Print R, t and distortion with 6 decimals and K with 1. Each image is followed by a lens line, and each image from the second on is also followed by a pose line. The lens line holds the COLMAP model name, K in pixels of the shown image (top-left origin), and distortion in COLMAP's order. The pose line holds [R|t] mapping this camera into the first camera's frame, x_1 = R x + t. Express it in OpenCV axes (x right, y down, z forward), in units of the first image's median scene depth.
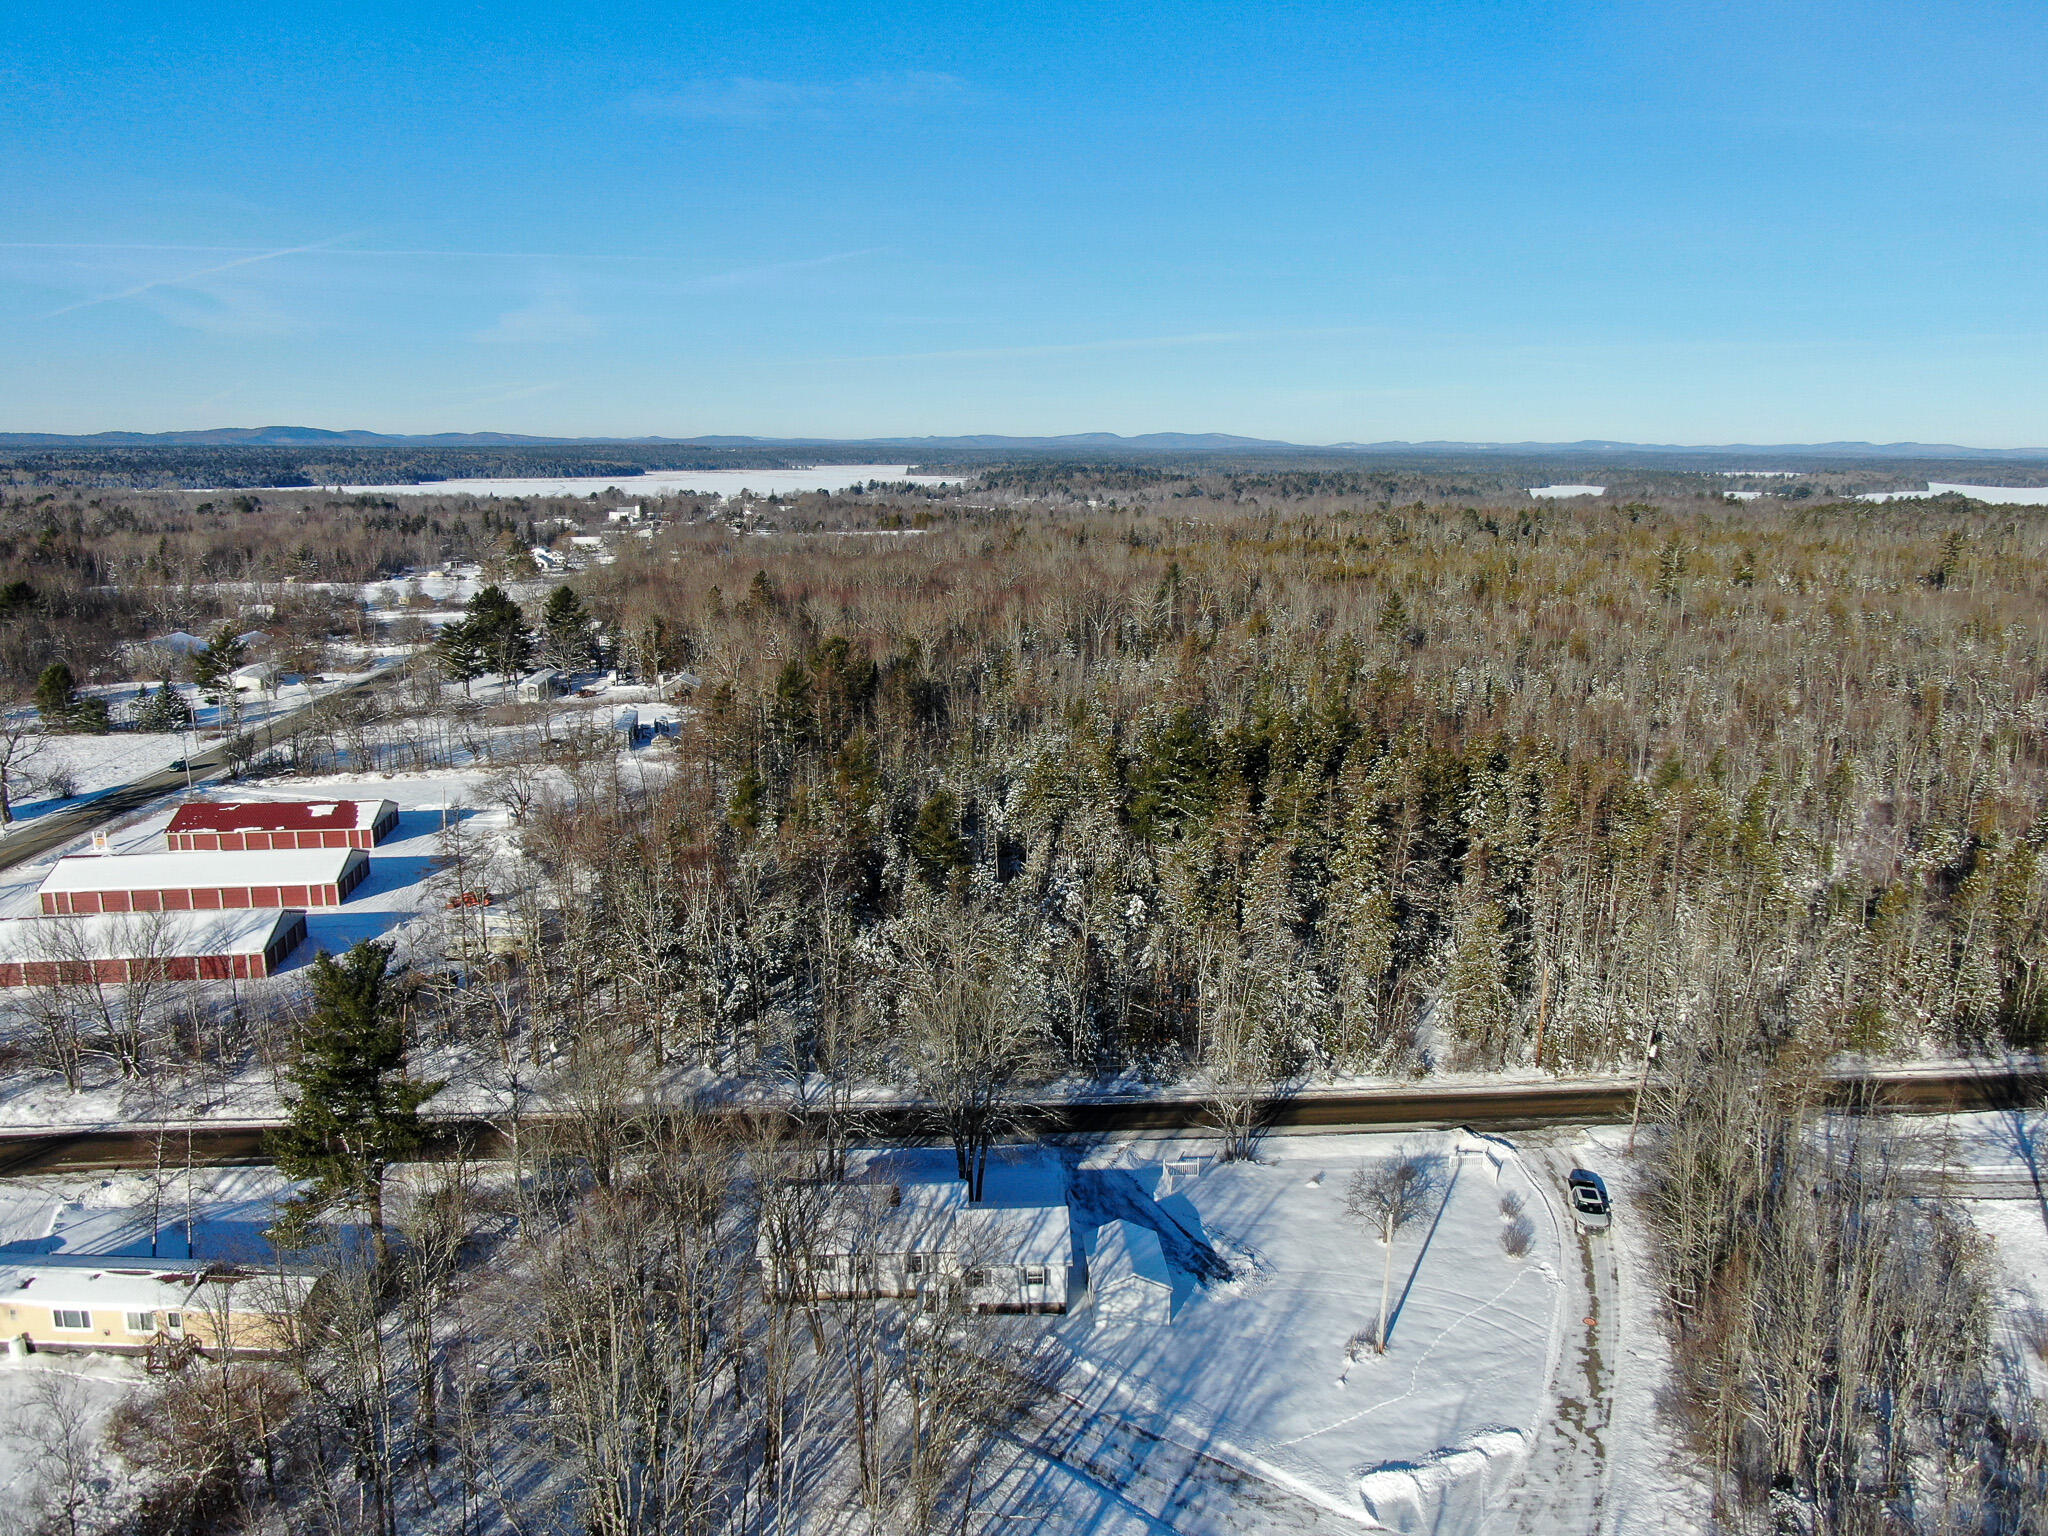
lens RADIAL K [[1473.3, 0, 1029.9], [0, 1473.3, 768.4], [0, 0, 1]] dist [-0.014664, -0.005232]
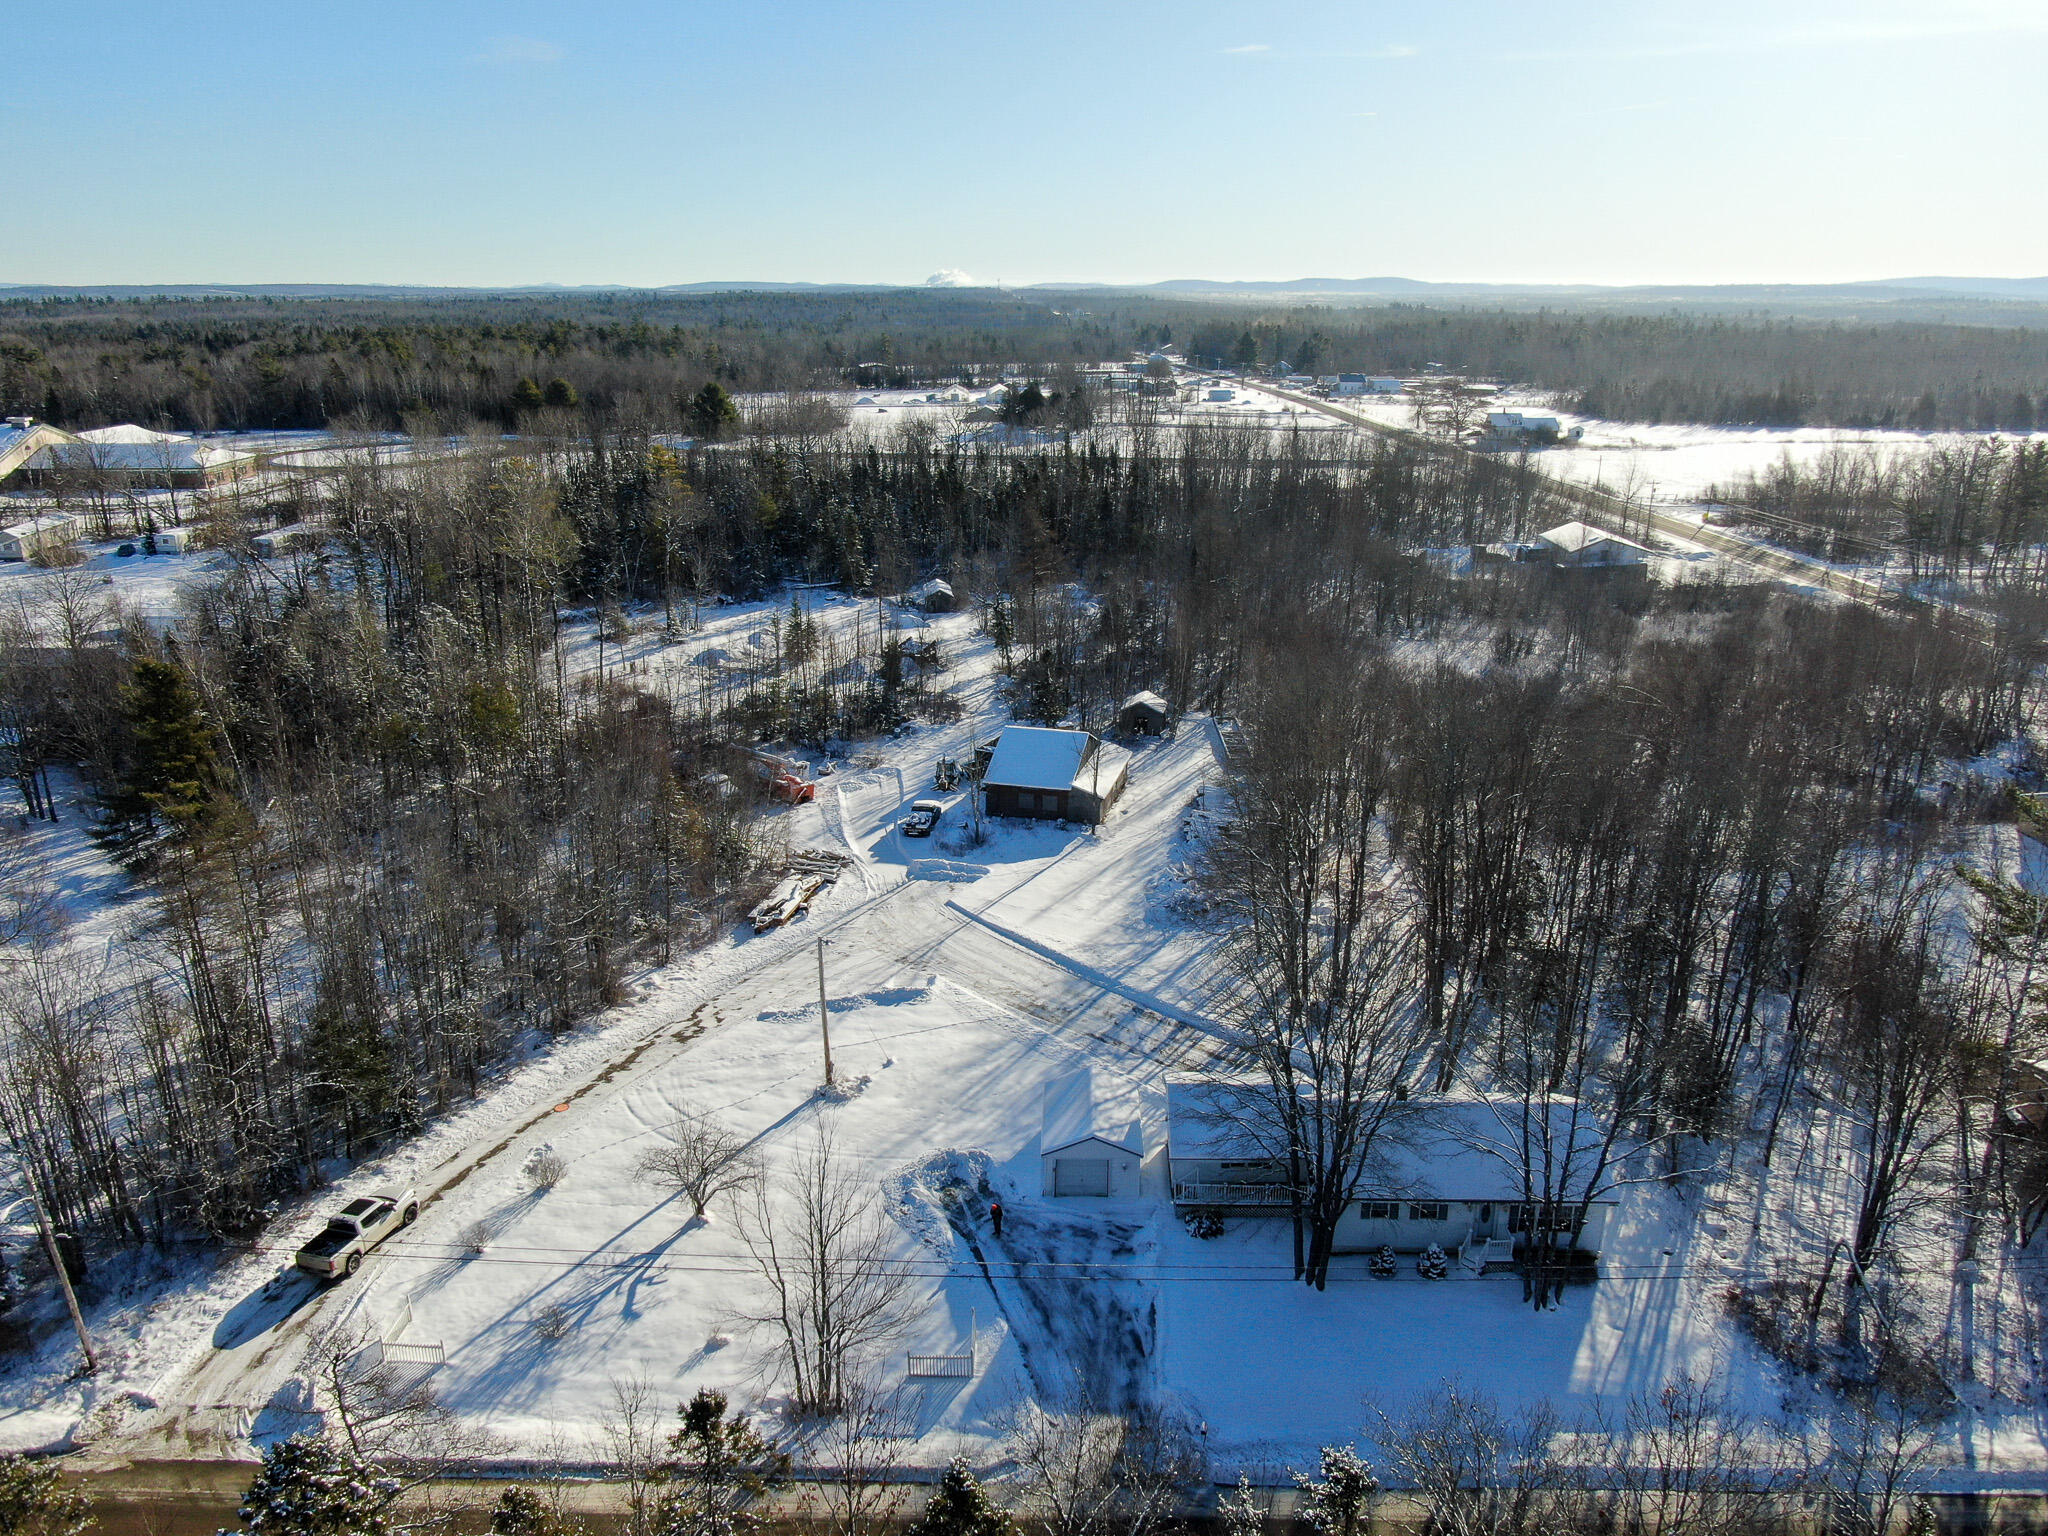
lens RADIAL K [[1473.3, 0, 1029.9], [0, 1473.3, 768.4], [0, 0, 1]] dist [-0.014664, -0.005232]
pose [[-0.994824, -0.043419, 0.091865, 0.036356], [0.009985, 0.857953, 0.513631, -0.244199], [-0.101117, 0.511890, -0.853079, 1.654196]]
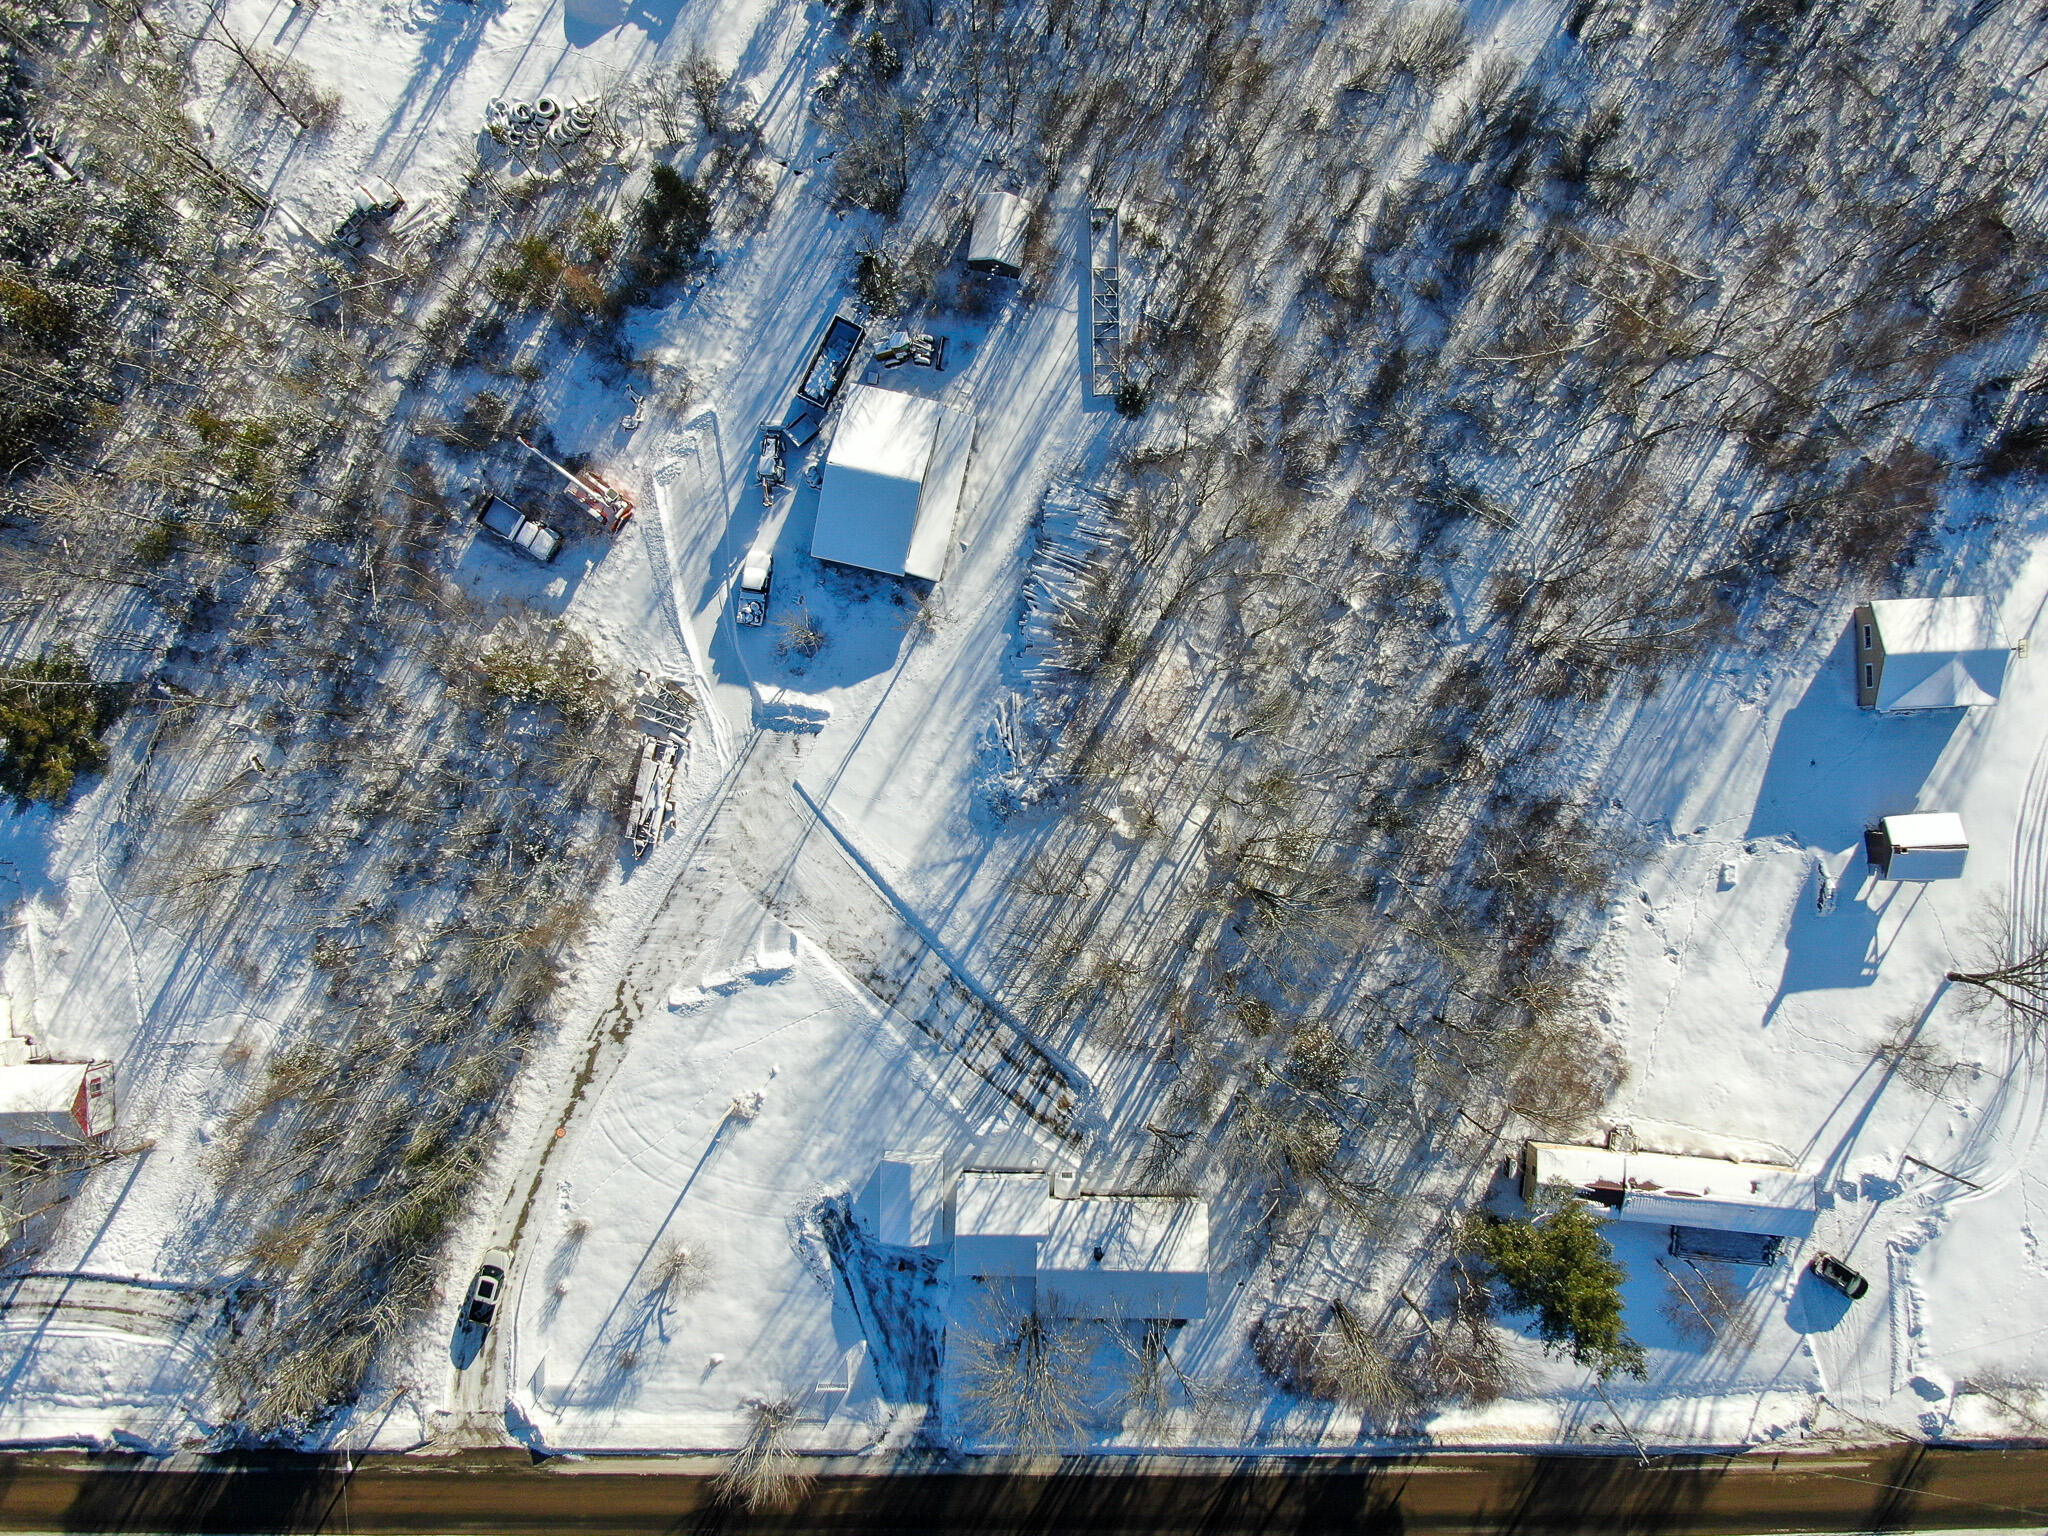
lens RADIAL K [[1473.3, 0, 1029.9], [0, 1473.3, 768.4], [0, 0, 1]] dist [-0.014664, -0.005232]
pose [[-0.996533, -0.082730, -0.008774, 0.008022], [0.009367, -0.216365, 0.976268, -0.835513], [-0.082665, 0.972801, 0.216390, 0.384139]]
